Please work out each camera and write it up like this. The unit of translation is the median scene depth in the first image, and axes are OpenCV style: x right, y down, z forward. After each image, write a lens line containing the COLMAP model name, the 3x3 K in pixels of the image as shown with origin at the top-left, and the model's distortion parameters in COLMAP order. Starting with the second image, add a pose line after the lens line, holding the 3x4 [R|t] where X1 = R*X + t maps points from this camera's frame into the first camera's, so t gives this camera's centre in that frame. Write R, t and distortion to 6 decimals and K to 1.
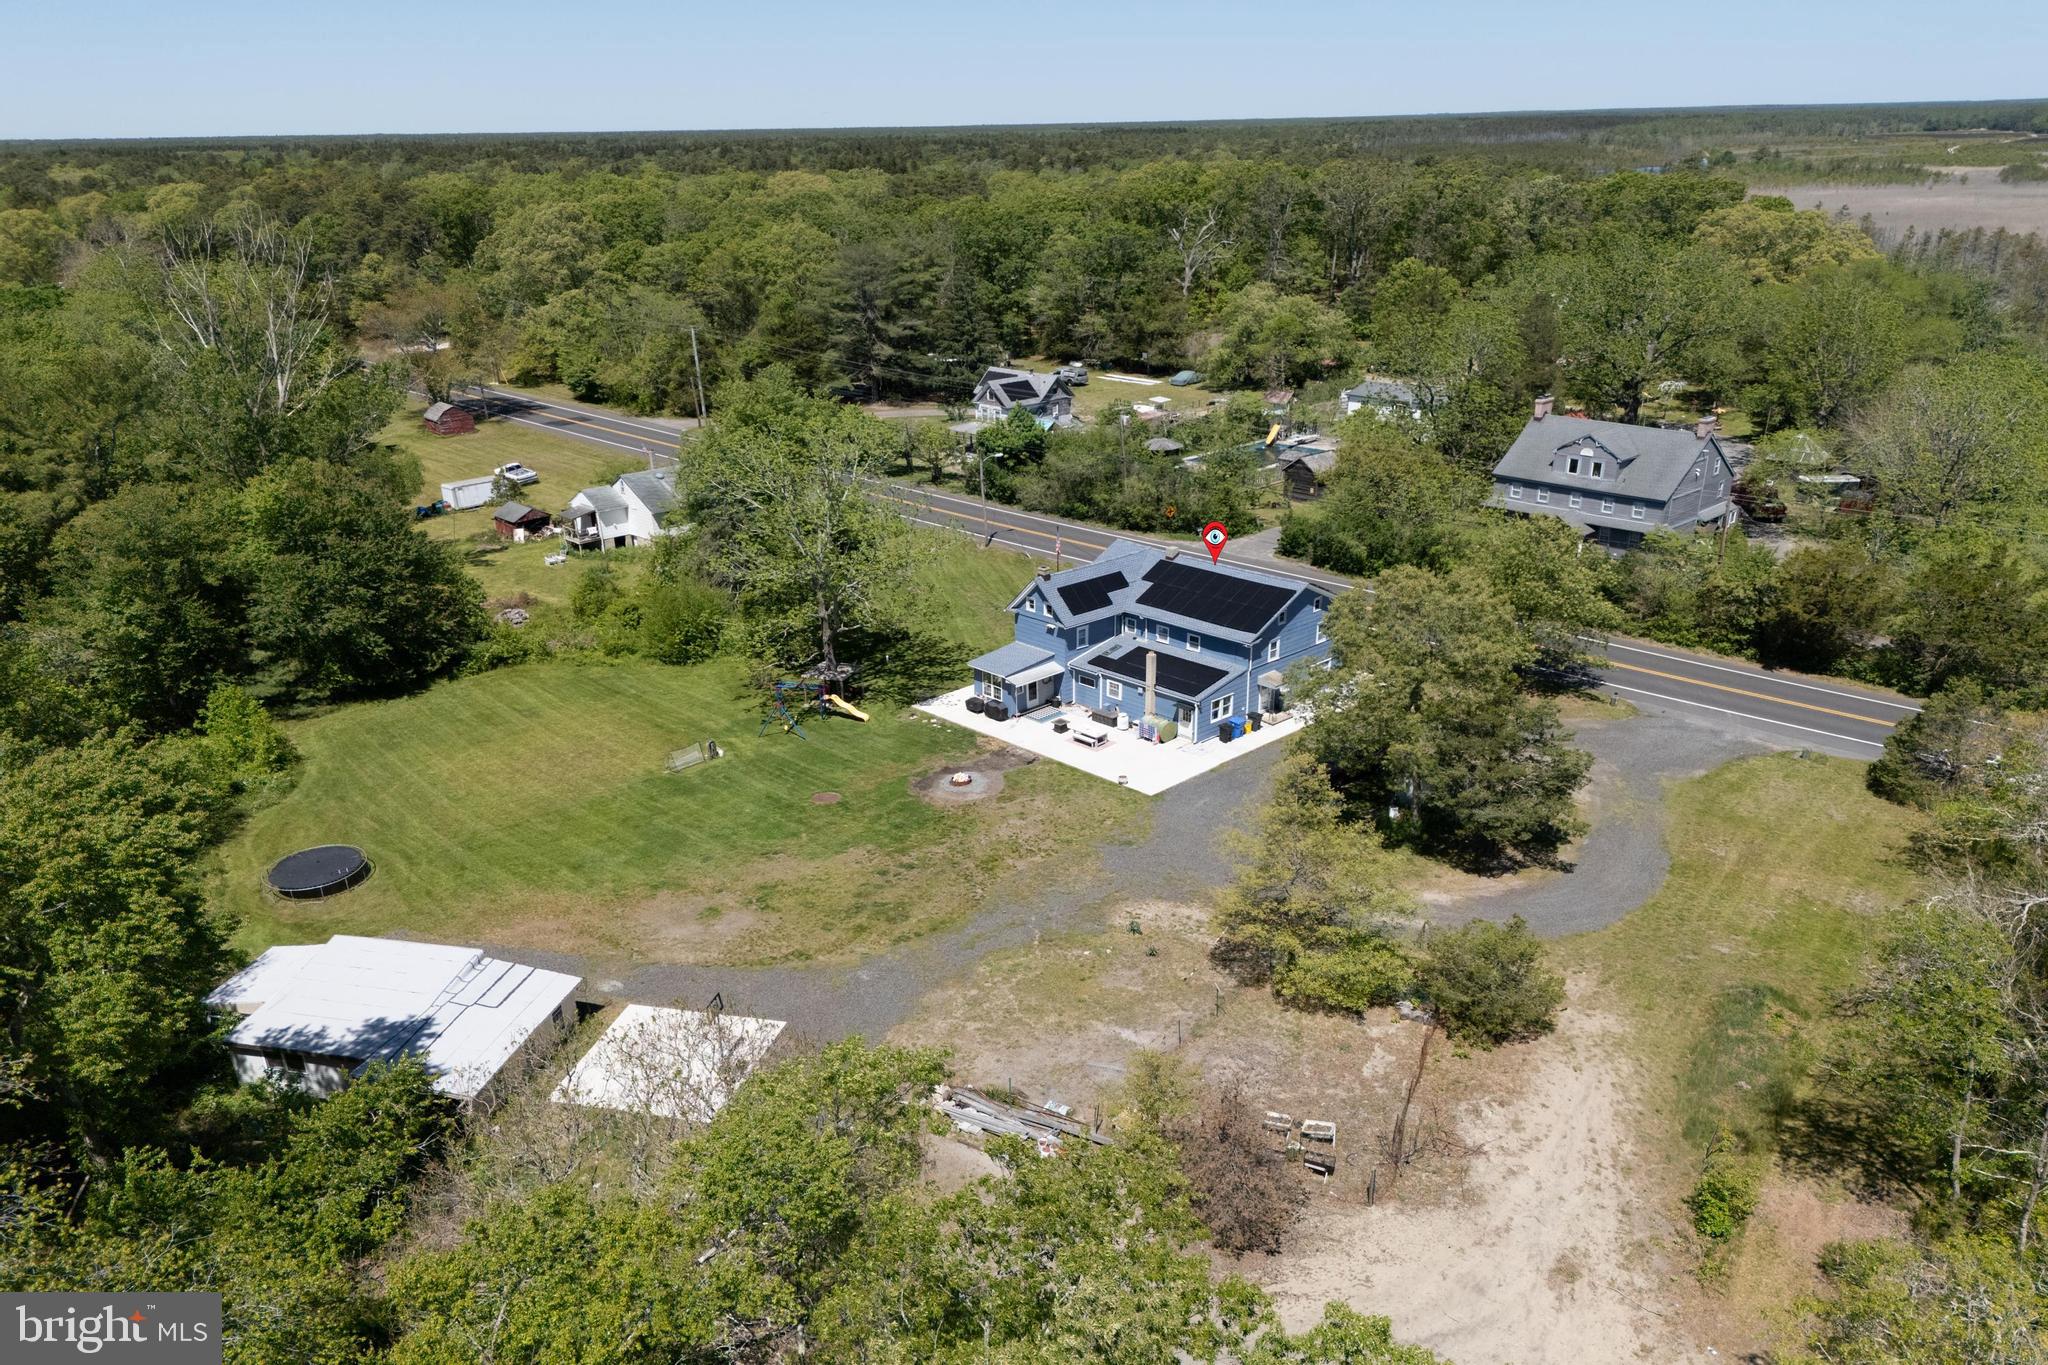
lens RADIAL K [[1489.0, 0, 1016.0], [0, 1489.0, 789.5], [0, 0, 1]] dist [0.083644, -0.096505]
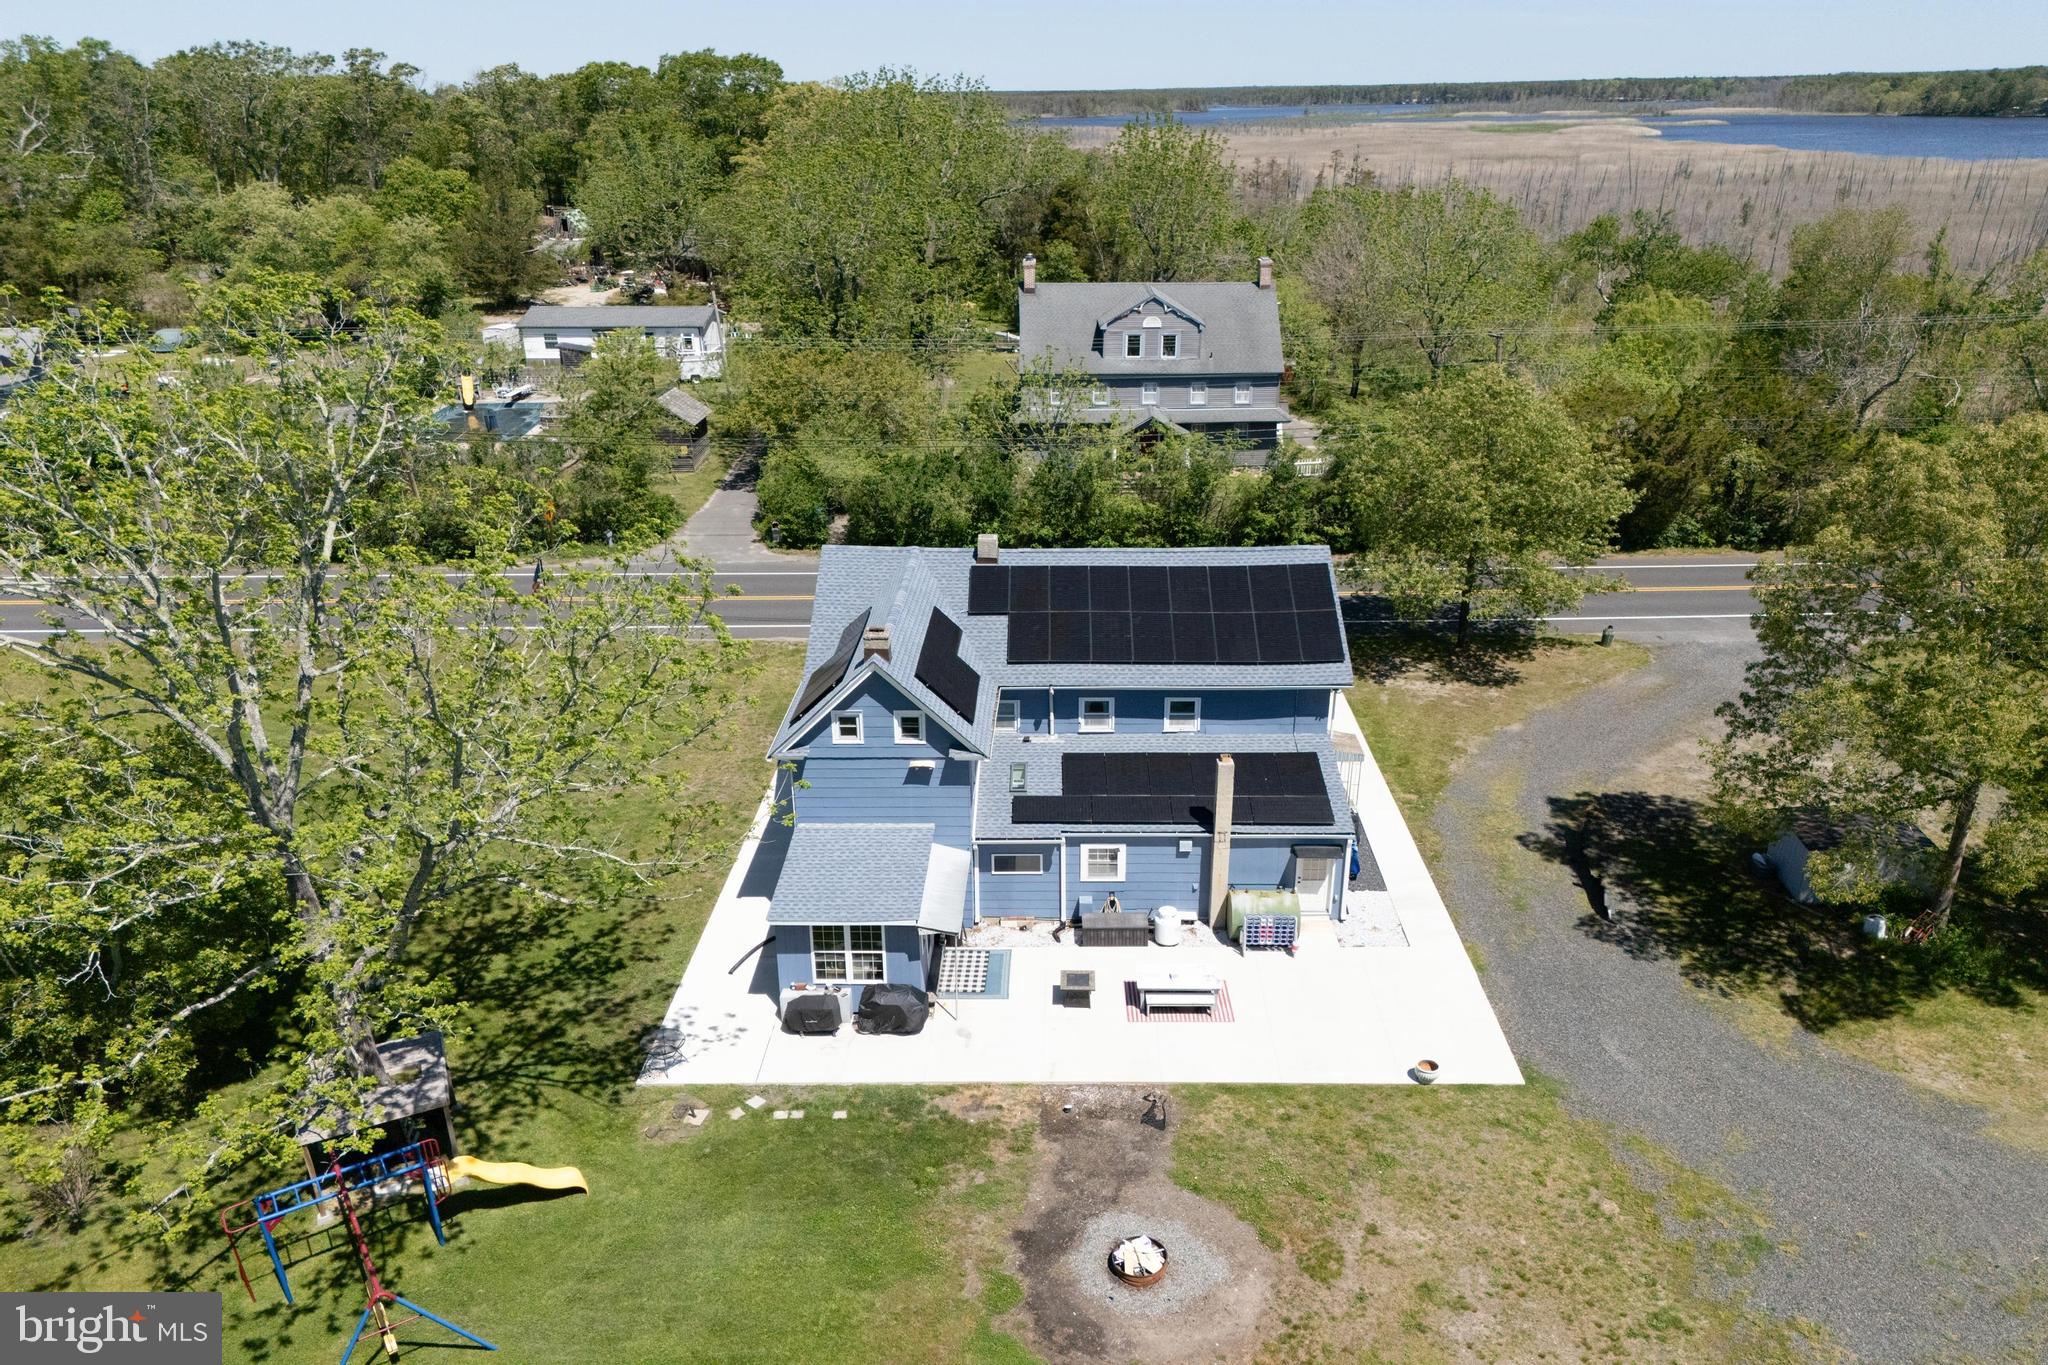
lens RADIAL K [[1509.5, 0, 1018.6], [0, 1509.5, 754.5], [0, 0, 1]] dist [0.062910, -0.061220]
pose [[0.702763, -0.272725, 0.657074, -0.224043], [0.284816, 0.954212, 0.091434, -0.138716], [-0.651924, 0.122889, 0.748261, 0.651071]]
